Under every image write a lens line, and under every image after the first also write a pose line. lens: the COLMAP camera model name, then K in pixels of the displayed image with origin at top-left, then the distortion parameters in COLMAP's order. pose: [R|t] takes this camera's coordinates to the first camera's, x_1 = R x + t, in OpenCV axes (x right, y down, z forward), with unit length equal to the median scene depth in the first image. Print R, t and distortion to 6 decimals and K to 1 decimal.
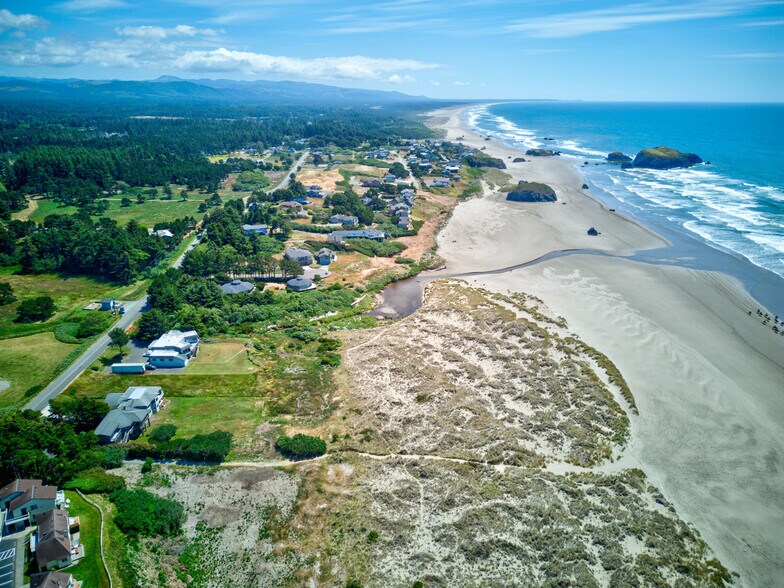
lens RADIAL K [[545.2, 0, 392.0], [0, 545.2, 294.0], [0, 0, 1]] dist [0.092562, -0.098825]
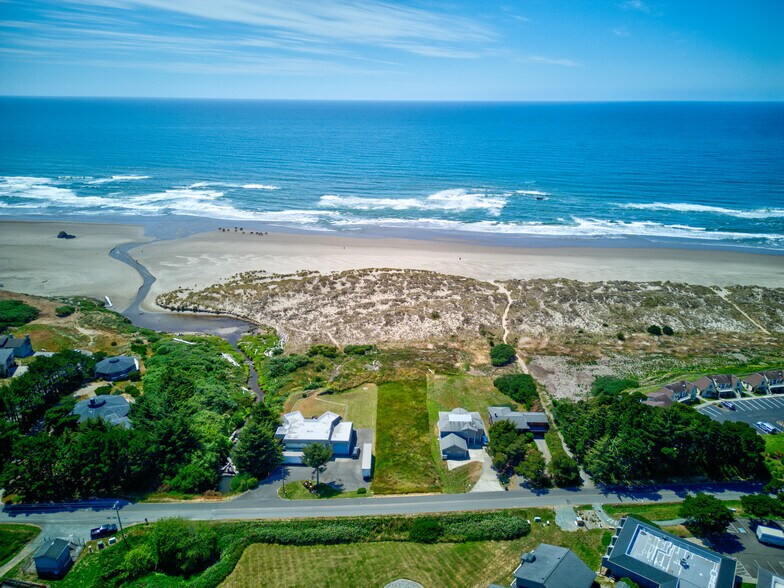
lens RADIAL K [[545.2, 0, 392.0], [0, 545.2, 294.0], [0, 0, 1]] dist [0.092562, -0.098825]
pose [[0.051871, -0.345403, 0.937020, -0.948935], [0.330667, 0.891296, 0.310243, -0.247905], [-0.942321, 0.293749, 0.160446, 0.681258]]
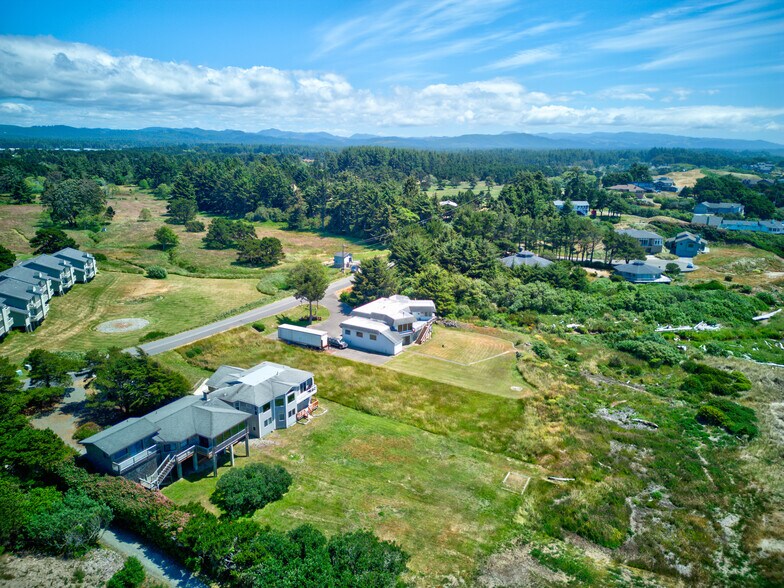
lens RADIAL K [[545.2, 0, 392.0], [0, 545.2, 294.0], [0, 0, 1]] dist [0.092562, -0.098825]
pose [[0.846602, 0.130954, -0.515864, -0.109977], [-0.176159, 0.983572, -0.039416, 0.085586], [0.502228, 0.124244, 0.855763, 0.500805]]
